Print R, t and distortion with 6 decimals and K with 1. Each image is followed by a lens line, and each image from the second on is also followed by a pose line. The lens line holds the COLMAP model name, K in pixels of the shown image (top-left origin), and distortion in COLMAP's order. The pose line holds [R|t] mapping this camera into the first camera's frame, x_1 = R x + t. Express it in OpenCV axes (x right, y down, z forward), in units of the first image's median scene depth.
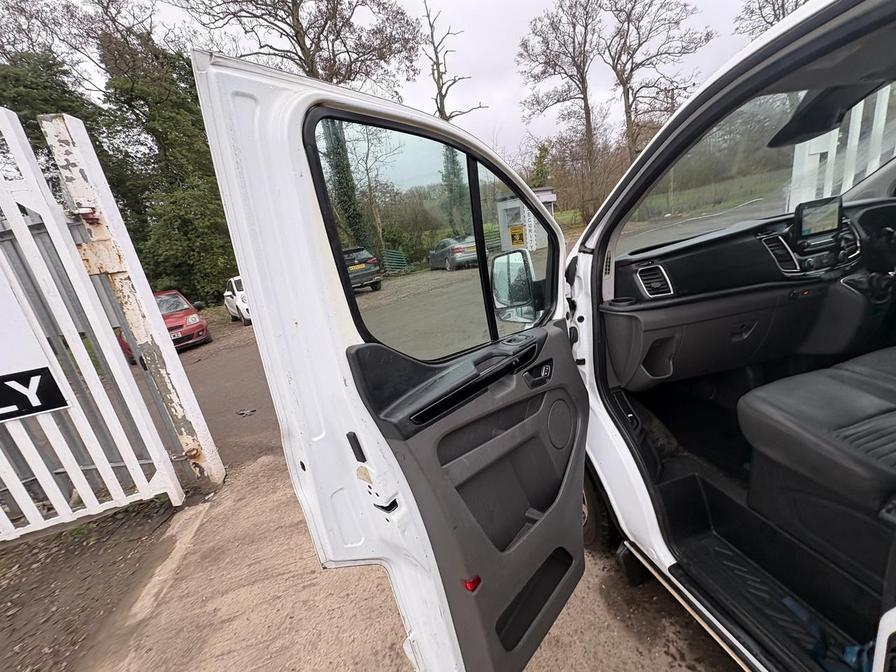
lens RADIAL K [[356.8, 0, 446.7], [0, 356.8, 335.0], [0, 0, 1]] dist [0.000300, 0.000029]
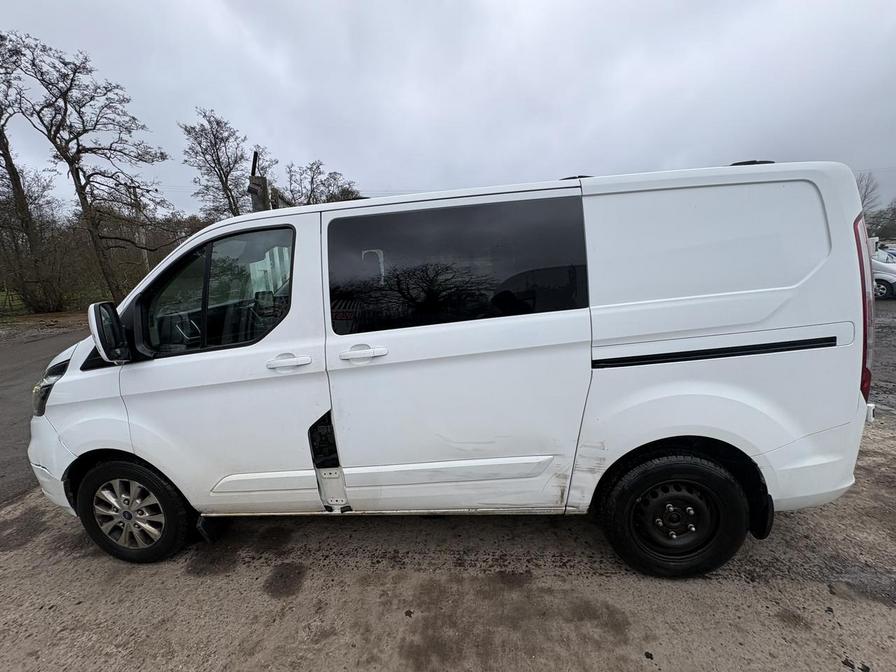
lens RADIAL K [[356.7, 0, 449.9], [0, 356.7, 336.6], [0, 0, 1]] dist [-0.000710, -0.000064]
pose [[0.331402, -0.016336, 0.943348, -0.058717], [0.250729, 0.965423, -0.071364, 0.031027], [-0.909565, 0.260175, 0.324039, -0.060774]]
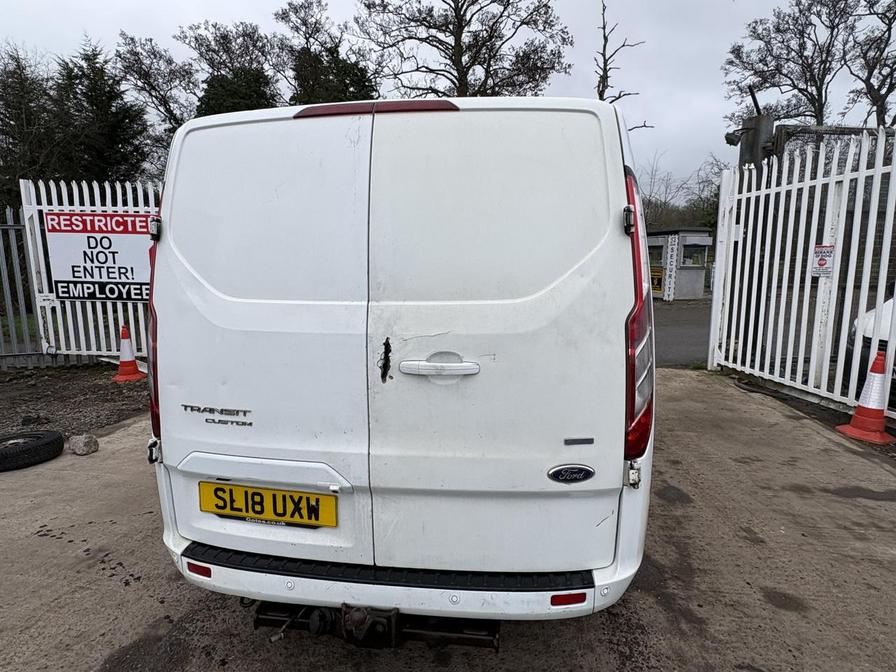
lens RADIAL K [[500.6, 0, 446.4], [0, 500.6, 334.0], [0, 0, 1]] dist [0.000378, 0.000053]
pose [[0.916449, 0.206459, -0.342776, 0.244274], [-0.243627, 0.967435, -0.068662, 0.048405], [0.317438, 0.146435, 0.936904, -0.271017]]
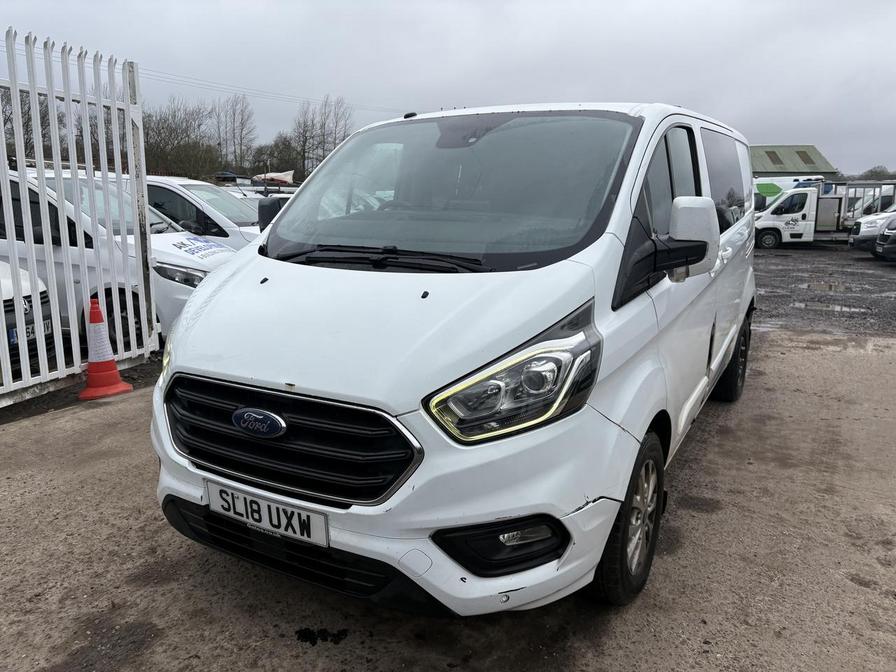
lens RADIAL K [[679.7, 0, 448.0], [0, 679.7, 336.0], [0, 0, 1]] dist [0.057799, -0.071706]
pose [[-0.714368, 0.032383, 0.699020, -0.061764], [0.308950, 0.910895, 0.273535, -0.067216], [-0.627876, 0.411367, -0.660719, 0.307561]]
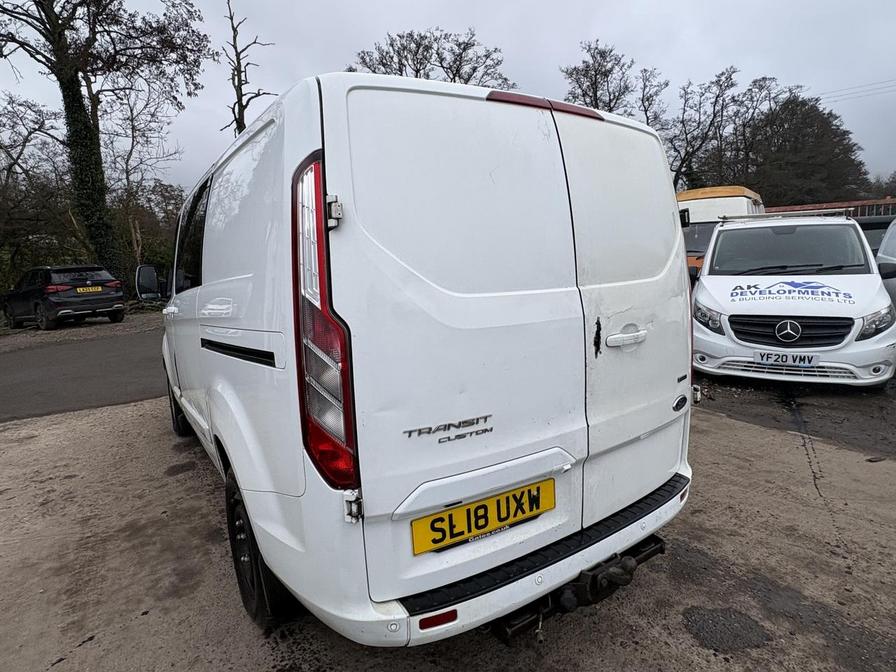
lens RADIAL K [[501.9, 0, 450.8], [0, 501.9, 335.8], [0, 0, 1]] dist [-0.001210, -0.000392]
pose [[0.933663, 0.074317, 0.350358, 0.105267], [-0.017200, 0.986410, -0.163399, 0.072243], [-0.357740, 0.146533, 0.922253, -0.271990]]
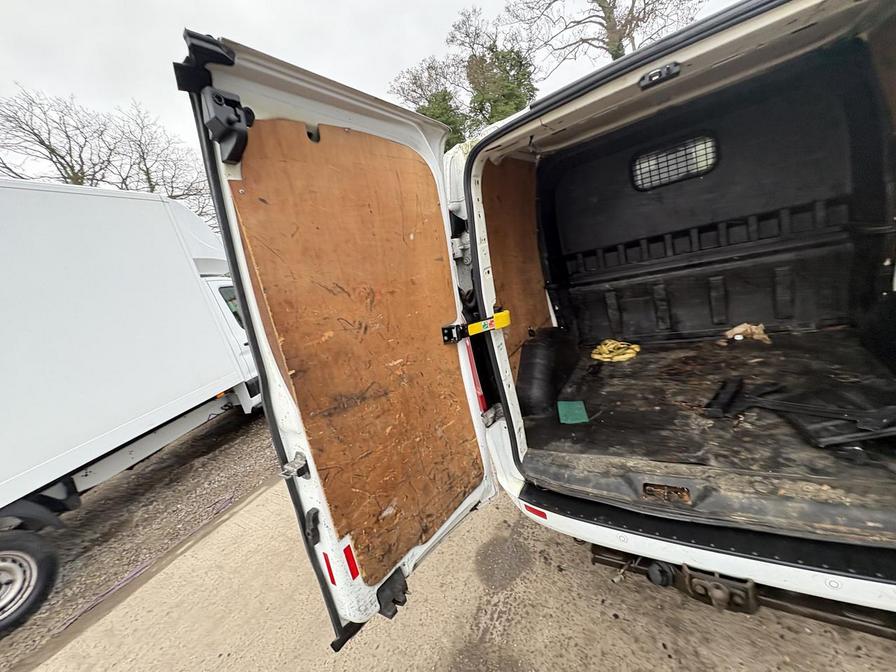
lens RADIAL K [[354.4, 0, 449.1], [0, 354.4, 335.4], [0, 0, 1]] dist [-0.001155, -0.000136]
pose [[0.708749, 0.153633, -0.688529, 0.202202], [-0.038321, 0.982942, 0.179880, 0.037058], [0.704419, -0.101104, 0.702546, -0.255407]]
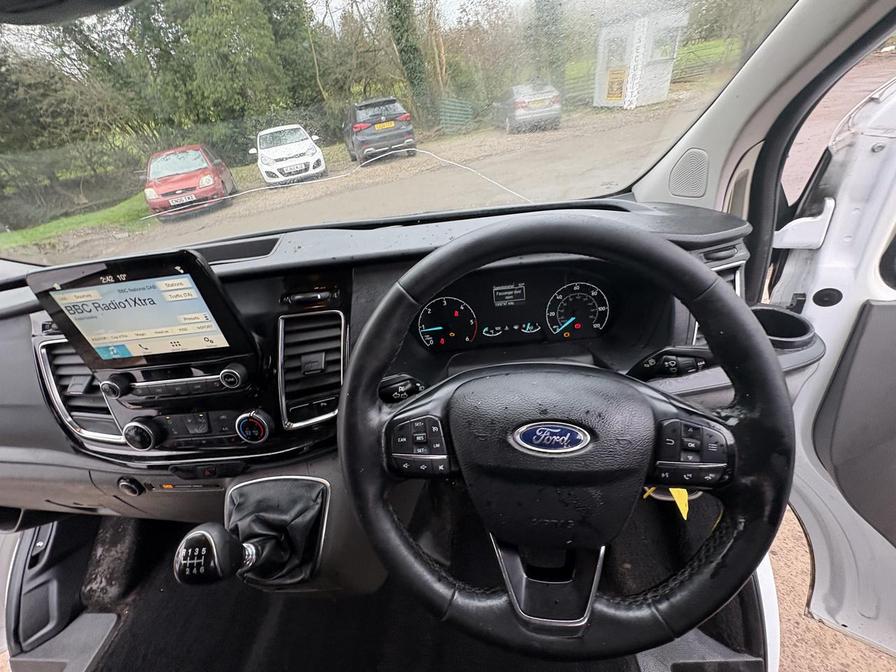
lens RADIAL K [[357.2, 0, 447.3], [0, 357.2, 334.9], [0, 0, 1]] dist [0.000406, 0.000384]
pose [[0.961792, 0.176392, -0.209383, 0.149416], [-0.089798, 0.925725, 0.367382, -0.049859], [0.258635, -0.334543, 0.906195, 0.086646]]
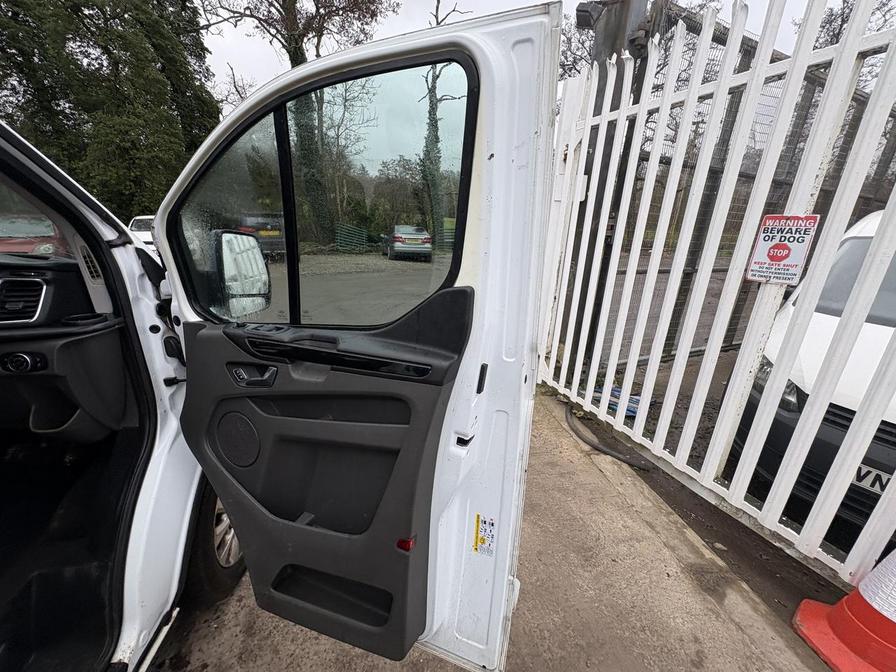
lens RADIAL K [[357.2, 0, 447.3], [0, 357.2, 334.9], [0, 0, 1]] dist [0.000406, 0.000384]
pose [[0.976164, 0.216579, -0.014058, 0.258207], [-0.216053, 0.975861, 0.031875, -0.054599], [0.020622, -0.028078, 0.999393, 0.051887]]
